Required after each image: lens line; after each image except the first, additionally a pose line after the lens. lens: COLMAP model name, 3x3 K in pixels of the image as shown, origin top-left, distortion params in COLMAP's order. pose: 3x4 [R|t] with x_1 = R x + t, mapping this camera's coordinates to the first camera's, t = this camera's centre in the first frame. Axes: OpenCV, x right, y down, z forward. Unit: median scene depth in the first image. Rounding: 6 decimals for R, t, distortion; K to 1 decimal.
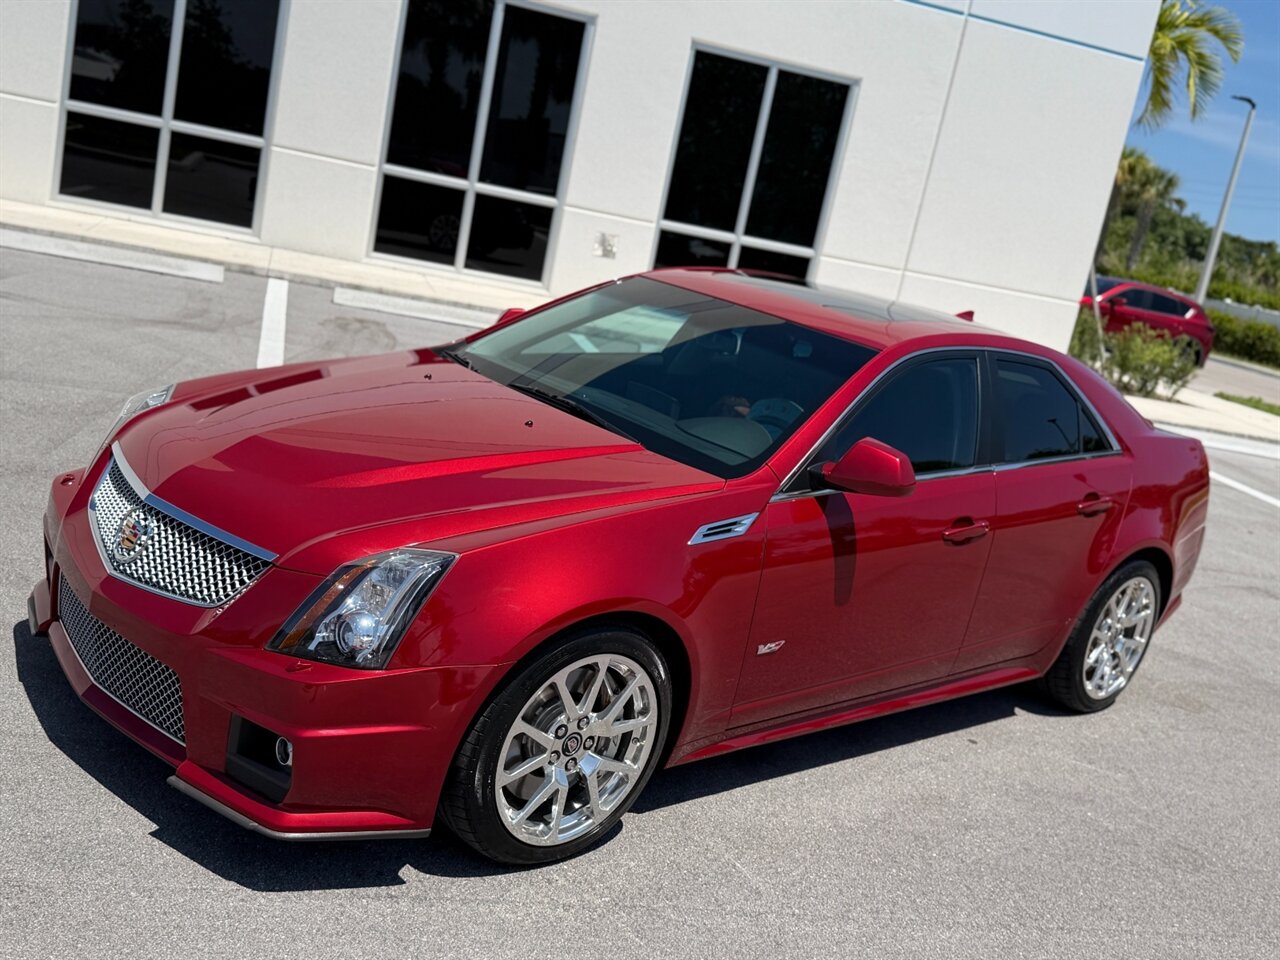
lens RADIAL K [[1311.3, 0, 640.0], [0, 1311.3, 480.0], [0, 0, 1]] dist [0.173315, -0.375931]
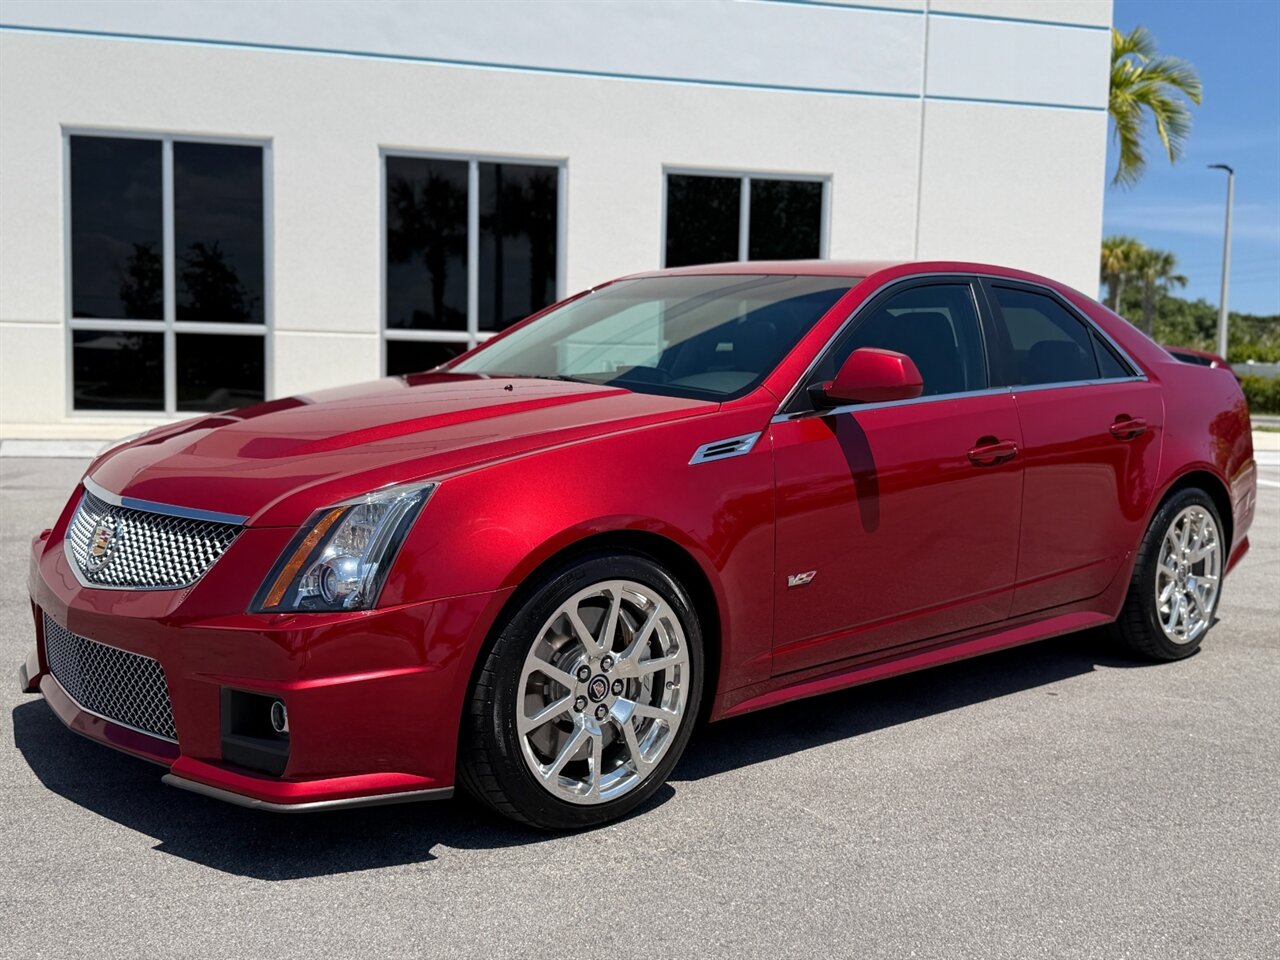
lens RADIAL K [[1312.1, 0, 643.0], [0, 1312.1, 474.1], [0, 0, 1]] dist [0.165535, -0.359185]
pose [[0.985059, -0.170851, -0.021660, 0.020397], [0.166134, 0.975847, -0.141855, 0.160440], [0.045373, 0.136137, 0.989650, 0.063314]]
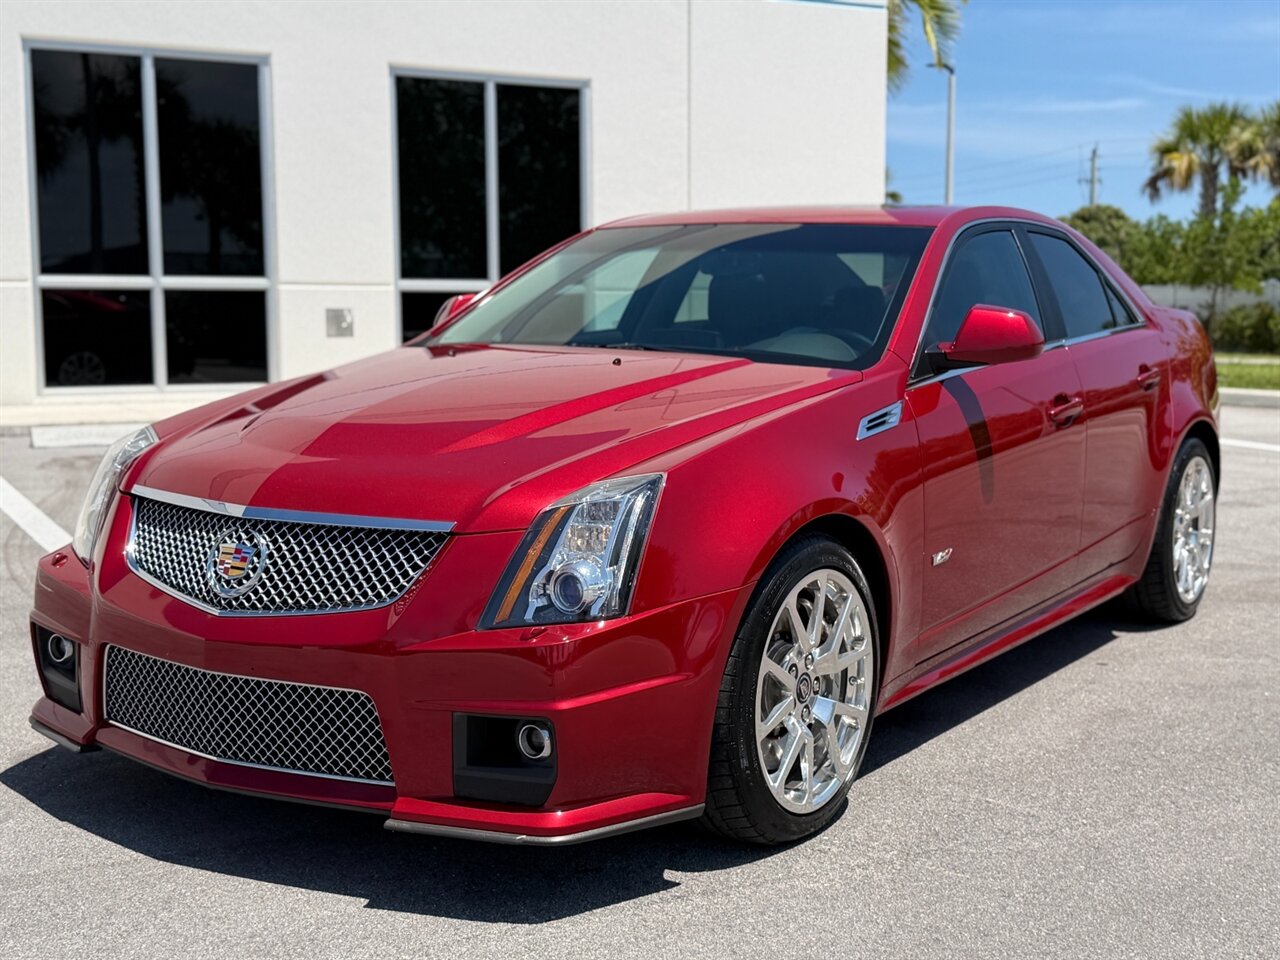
lens RADIAL K [[1636.3, 0, 639.4], [0, 1636.3, 462.3], [0, 0, 1]] dist [0.128431, -0.038051]
pose [[0.953253, -0.218026, 0.209220, -0.287562], [0.238638, 0.967920, -0.078634, 0.099691], [-0.185364, 0.124886, 0.974702, -0.020151]]
